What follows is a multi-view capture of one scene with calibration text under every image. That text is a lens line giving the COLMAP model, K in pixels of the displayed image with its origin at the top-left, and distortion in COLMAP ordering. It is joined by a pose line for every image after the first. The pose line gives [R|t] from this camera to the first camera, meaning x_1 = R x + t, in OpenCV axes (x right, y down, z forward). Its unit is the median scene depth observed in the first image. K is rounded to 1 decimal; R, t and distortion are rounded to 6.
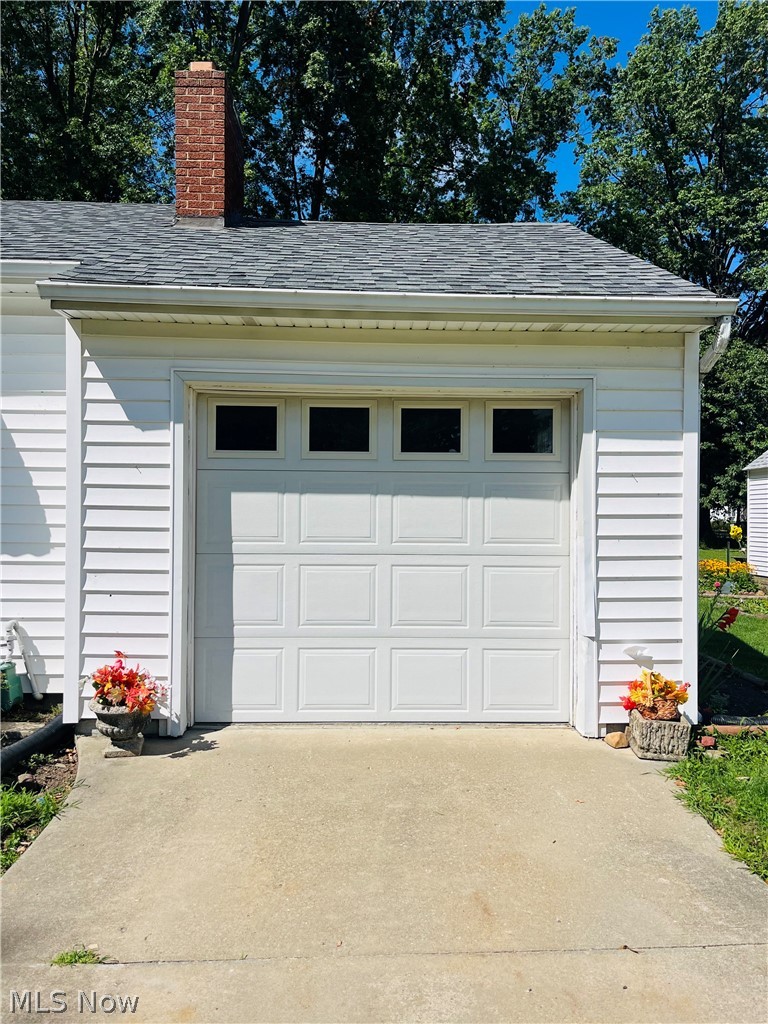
lens RADIAL K [[778.3, 0, 380.2], [0, 778.3, 521.7], [0, 0, 1]] dist [0.043835, -0.068366]
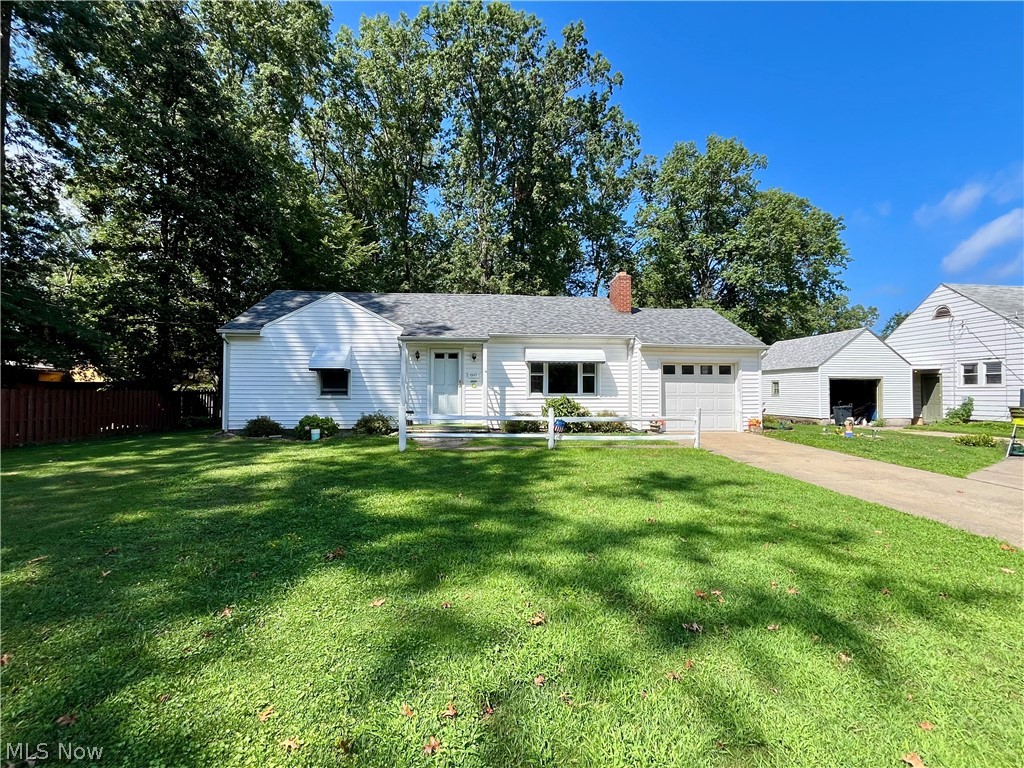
lens RADIAL K [[485.1, 0, 512.0], [0, 485.1, 384.0], [0, 0, 1]] dist [0.001478, 0.000193]
pose [[0.998316, -0.003972, 0.057880, -1.312537], [0.005725, 0.999529, -0.030165, 0.052464], [-0.057733, 0.030445, 0.997868, -1.921341]]
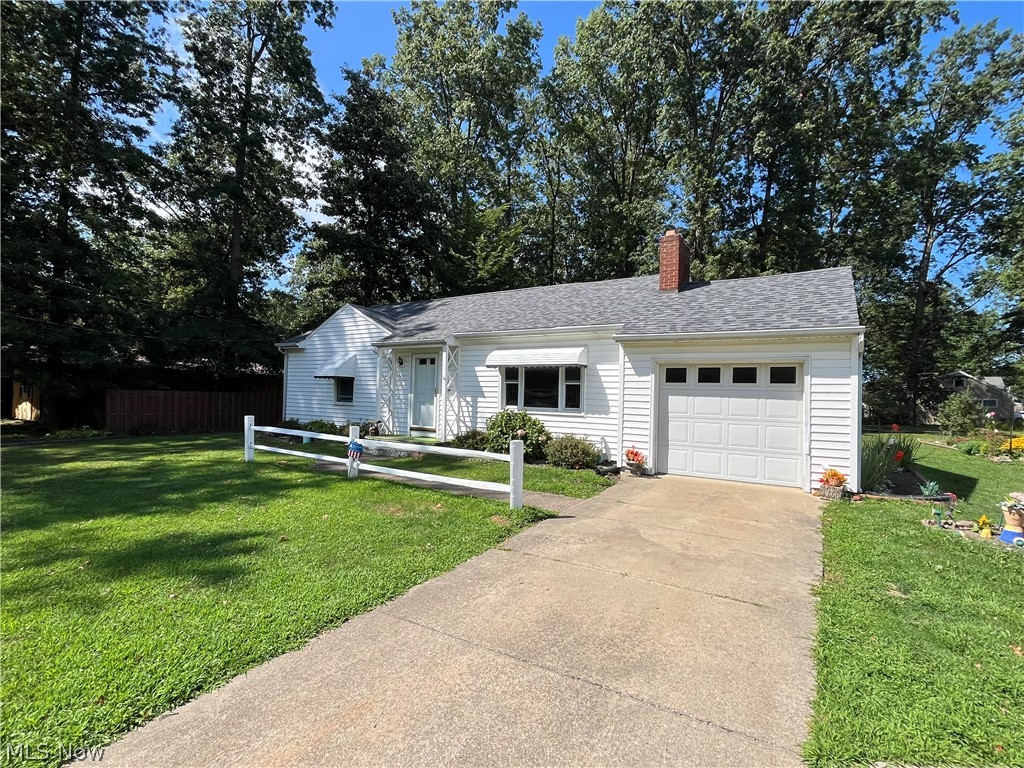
lens RADIAL K [[485.1, 0, 512.0], [0, 485.1, 384.0], [0, 0, 1]] dist [0.001478, 0.000193]
pose [[0.828695, 0.001539, -0.559698, 0.346654], [-0.024980, 0.999101, -0.034239, -0.007243], [0.559142, 0.042355, 0.827989, -0.883680]]
